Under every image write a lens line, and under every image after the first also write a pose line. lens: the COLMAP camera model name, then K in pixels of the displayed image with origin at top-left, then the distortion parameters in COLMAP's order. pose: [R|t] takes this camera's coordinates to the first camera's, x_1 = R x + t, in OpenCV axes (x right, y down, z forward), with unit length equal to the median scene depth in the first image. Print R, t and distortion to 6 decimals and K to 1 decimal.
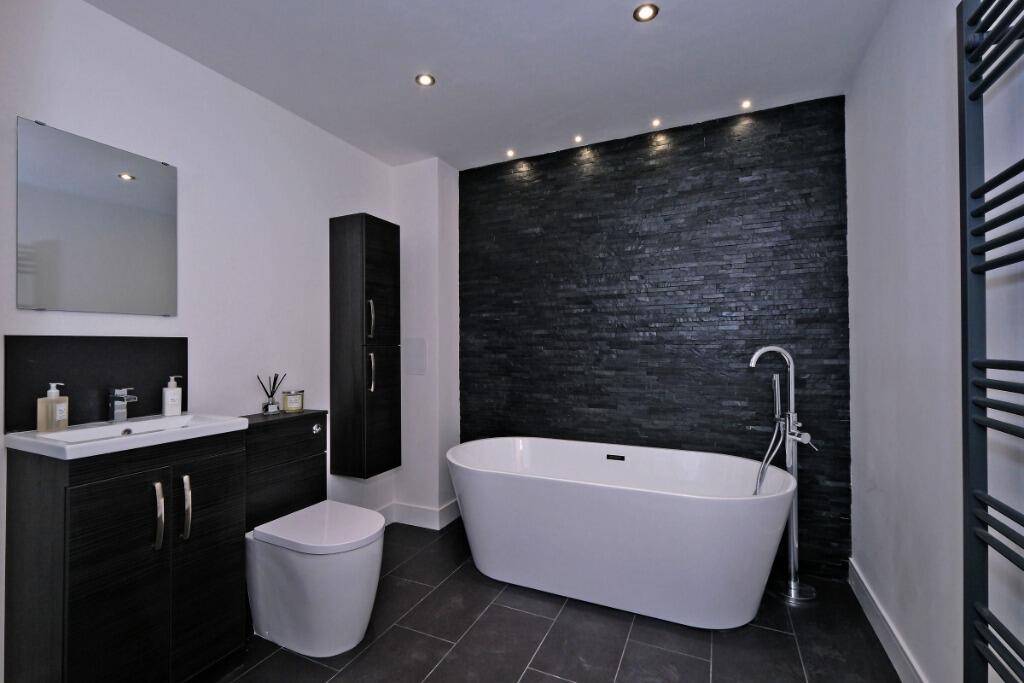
lens RADIAL K [[447.9, 0, 512.0], [0, 447.9, 341.5], [0, 0, 1]] dist [-0.002266, 0.000247]
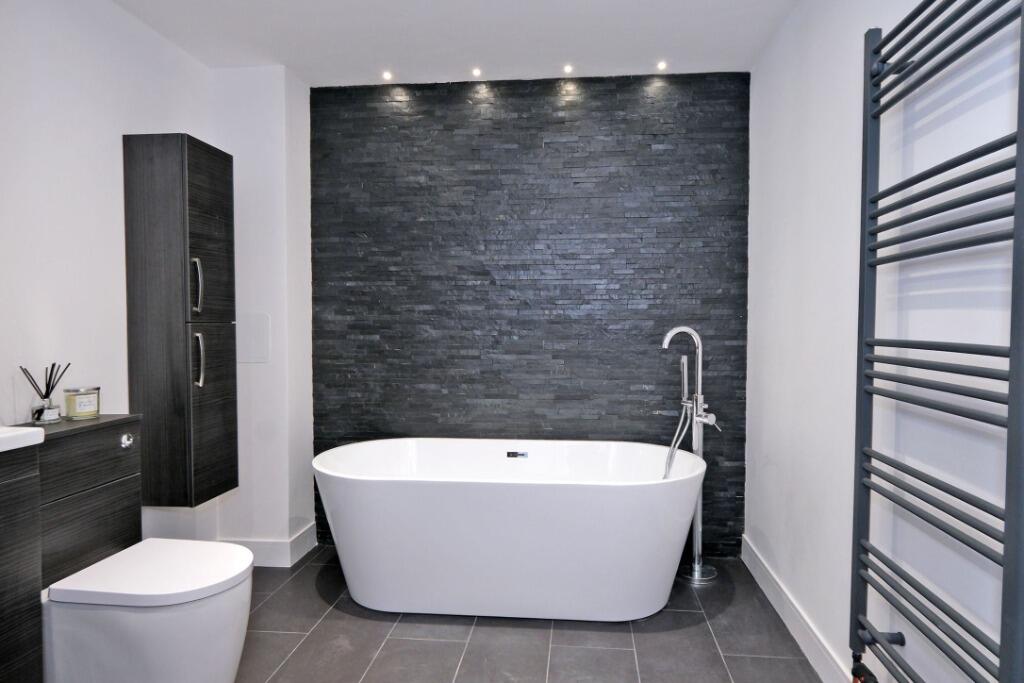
lens RADIAL K [[605.5, 0, 514.4], [0, 605.5, 344.3], [0, 0, 1]] dist [0.006505, 0.000580]
pose [[0.939021, -0.003936, 0.343838, -0.179592], [-0.010436, 0.999148, 0.039937, -0.000317], [-0.343702, -0.041090, 0.938179, -0.088692]]
